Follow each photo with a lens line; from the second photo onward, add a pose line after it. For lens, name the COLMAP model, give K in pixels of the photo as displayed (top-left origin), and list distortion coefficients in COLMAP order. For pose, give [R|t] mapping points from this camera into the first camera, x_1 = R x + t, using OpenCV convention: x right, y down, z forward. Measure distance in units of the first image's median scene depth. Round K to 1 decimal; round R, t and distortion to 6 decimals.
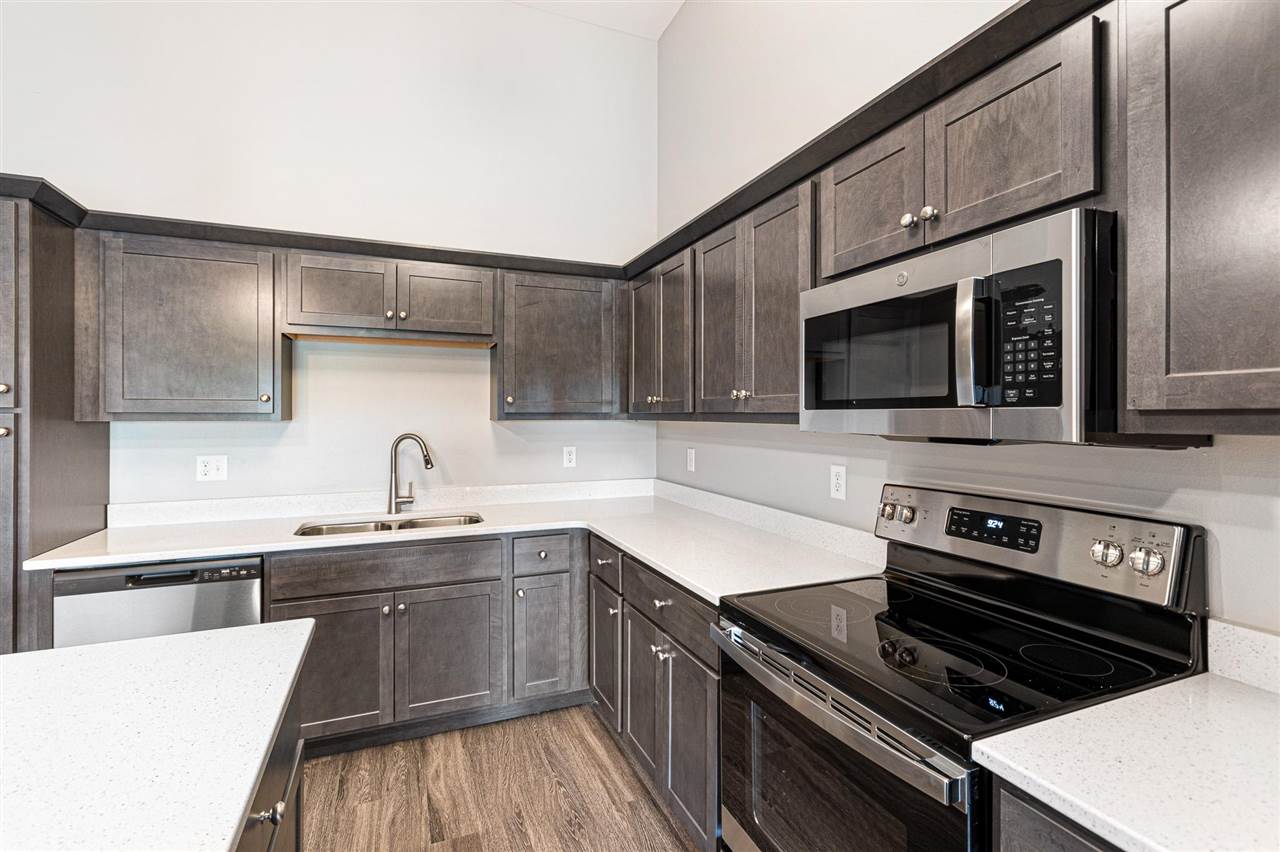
lens RADIAL K [[579.1, 0, 639.8], [0, 579.1, 419.4], [0, 0, 1]] dist [-0.000797, 0.000288]
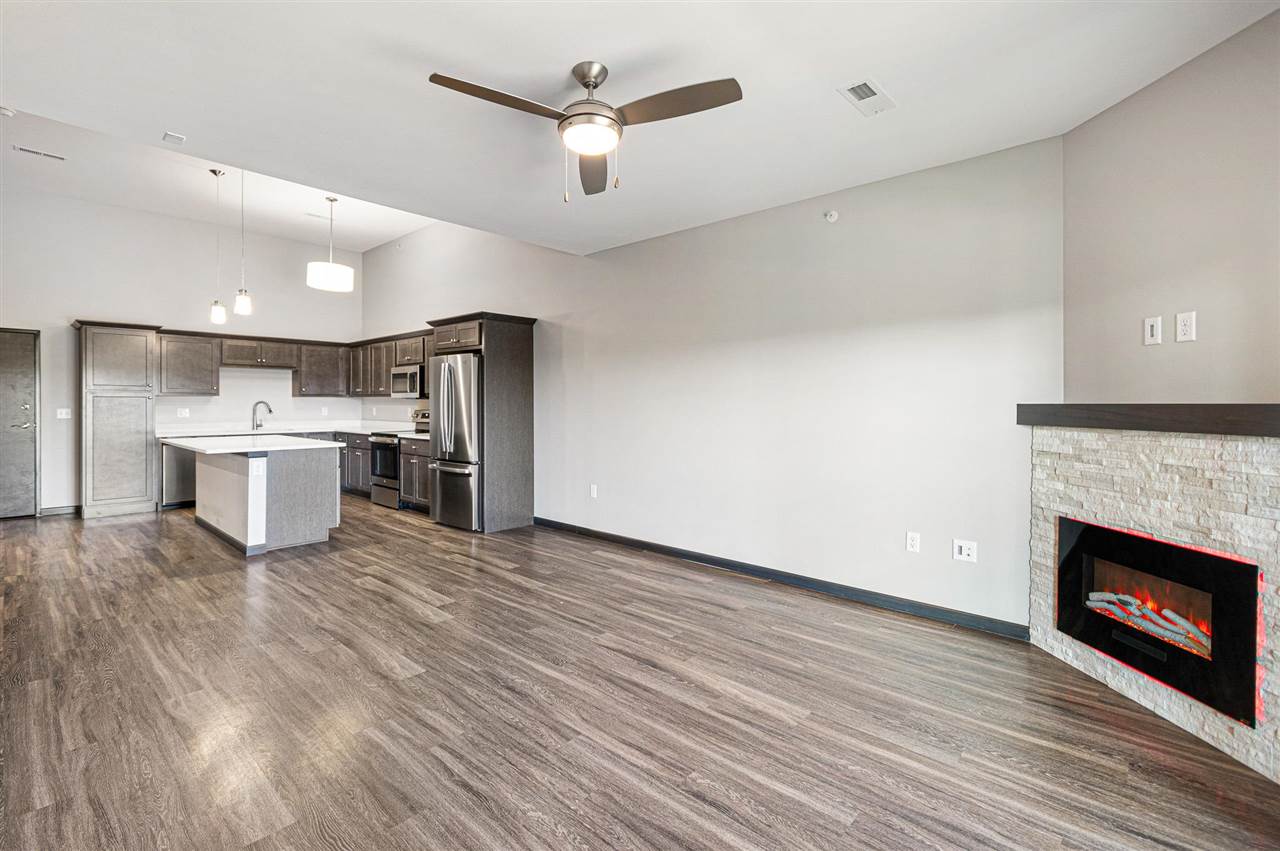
lens RADIAL K [[579.1, 0, 636.6], [0, 579.1, 416.6], [0, 0, 1]] dist [-0.000797, 0.000288]
pose [[0.906062, -0.004683, 0.423119, 0.054540], [-0.001615, 0.999893, 0.014524, 0.054205], [-0.423142, -0.013843, 0.905958, -2.208017]]
